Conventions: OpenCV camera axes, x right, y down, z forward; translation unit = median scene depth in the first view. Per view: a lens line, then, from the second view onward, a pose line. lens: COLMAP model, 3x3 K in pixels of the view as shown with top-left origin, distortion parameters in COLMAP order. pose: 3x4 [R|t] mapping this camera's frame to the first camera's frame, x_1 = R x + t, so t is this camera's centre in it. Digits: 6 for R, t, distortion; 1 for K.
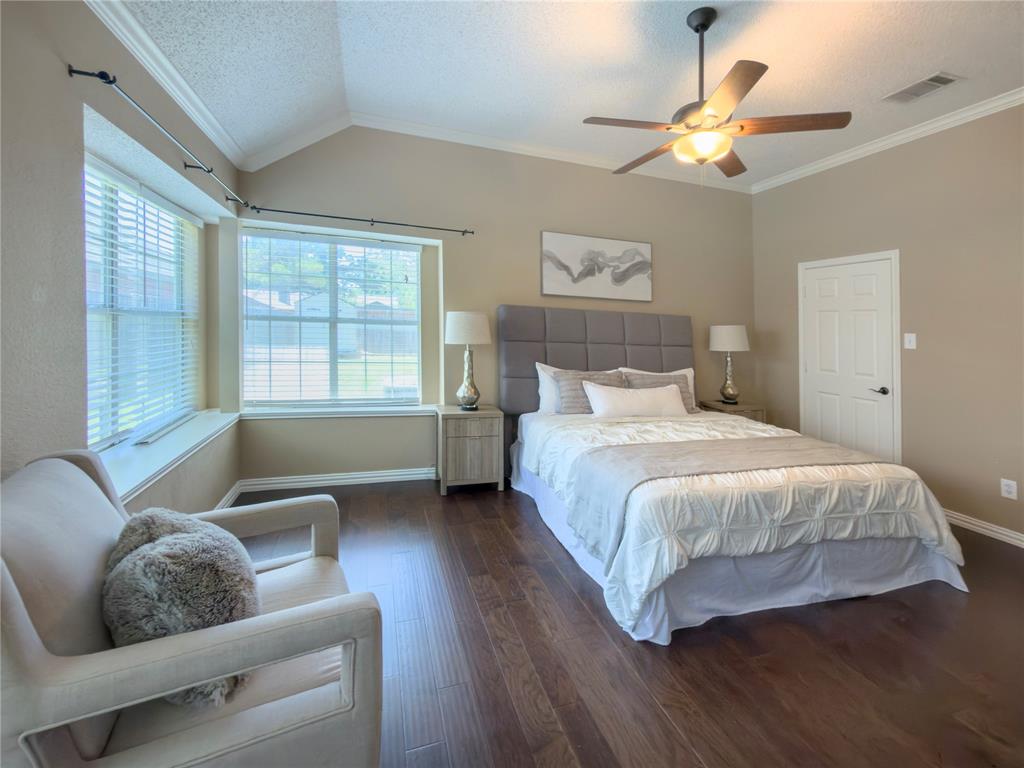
lens RADIAL K [[427.3, 0, 513.8], [0, 427.3, 344.9], [0, 0, 1]] dist [0.000751, 0.000330]
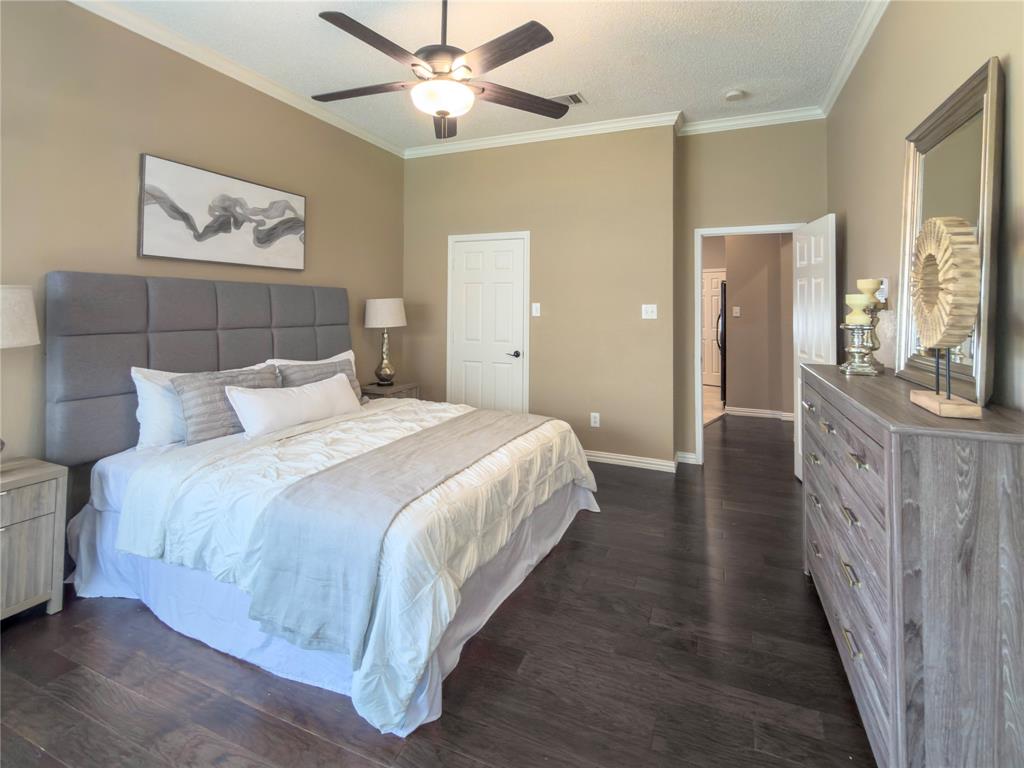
lens RADIAL K [[493.9, 0, 509.6], [0, 493.9, 290.2], [0, 0, 1]] dist [-0.000059, 0.000150]
pose [[0.664450, -0.008668, 0.747282, -0.119358], [0.049364, 0.998258, -0.032314, -0.019809], [-0.745700, 0.058360, 0.663721, 0.140427]]
